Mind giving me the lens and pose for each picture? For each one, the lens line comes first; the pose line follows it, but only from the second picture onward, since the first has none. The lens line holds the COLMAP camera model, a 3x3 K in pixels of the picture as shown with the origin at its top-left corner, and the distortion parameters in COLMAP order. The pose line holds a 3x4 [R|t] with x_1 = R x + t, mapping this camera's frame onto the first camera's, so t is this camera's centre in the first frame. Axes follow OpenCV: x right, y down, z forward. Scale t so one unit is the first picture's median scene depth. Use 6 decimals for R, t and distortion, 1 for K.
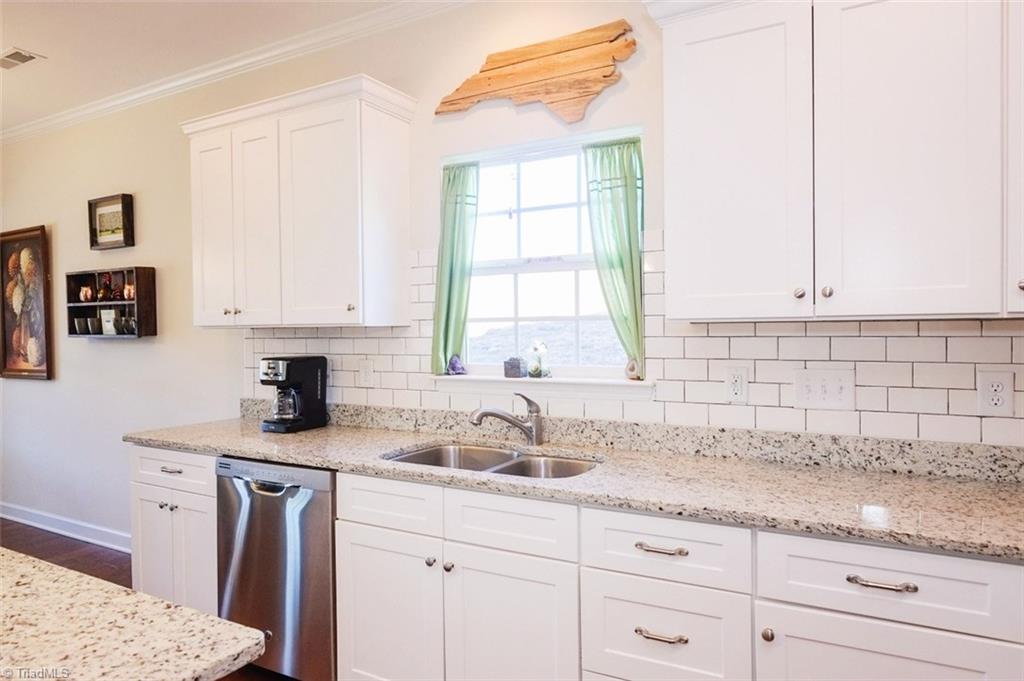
lens RADIAL K [[654.2, 0, 498.8], [0, 654.2, 339.6], [0, 0, 1]] dist [0.000519, 0.000694]
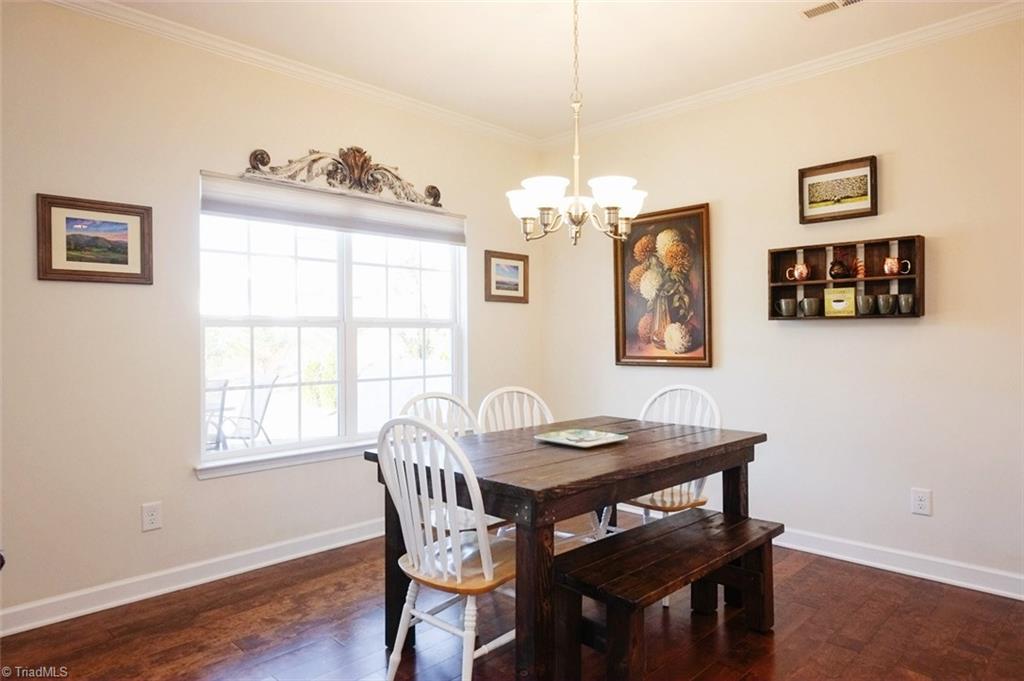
lens RADIAL K [[654.2, 0, 498.8], [0, 654.2, 339.6], [0, 0, 1]] dist [0.000519, 0.000694]
pose [[0.961319, 0.003845, -0.275411, -0.968382], [-0.006406, 0.999944, -0.008399, 0.042471], [0.275363, 0.009838, 0.961290, 0.020443]]
